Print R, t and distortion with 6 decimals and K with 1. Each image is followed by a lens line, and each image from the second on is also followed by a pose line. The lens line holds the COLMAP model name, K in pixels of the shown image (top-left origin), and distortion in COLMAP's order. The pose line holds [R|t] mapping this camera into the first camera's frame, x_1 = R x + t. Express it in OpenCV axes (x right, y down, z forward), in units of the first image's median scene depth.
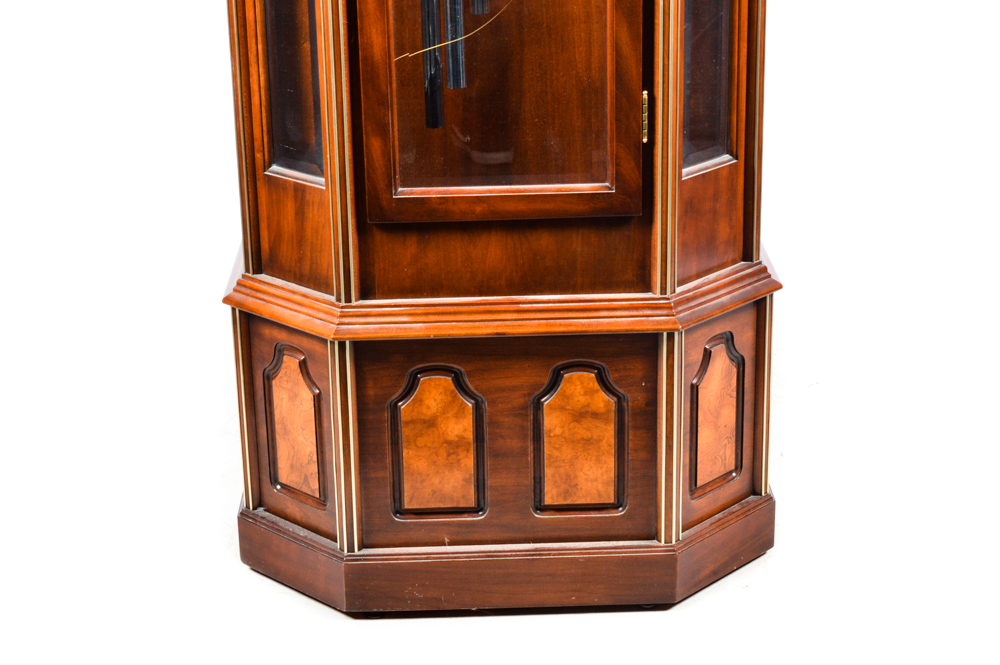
lens RADIAL K [[1877.5, 0, 505.2], [0, 1877.5, 329.4], [0, 0, 1]] dist [0.011686, 0.000000]
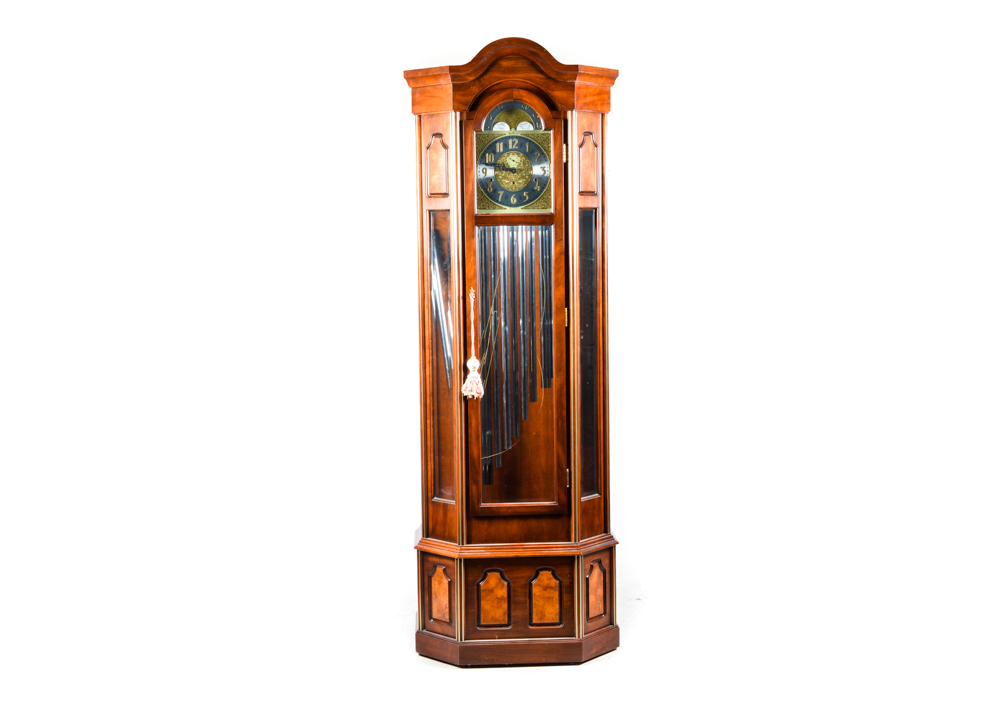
lens RADIAL K [[1803.2, 0, 501.2], [0, 1803.2, 359.9], [0, 0, 1]] dist [0.095909, 0.000000]
pose [[0.998951, 0.003034, 0.045702, -0.146283], [0.008745, 0.966811, -0.255344, 0.394973], [-0.044960, 0.255476, 0.965770, -1.621710]]
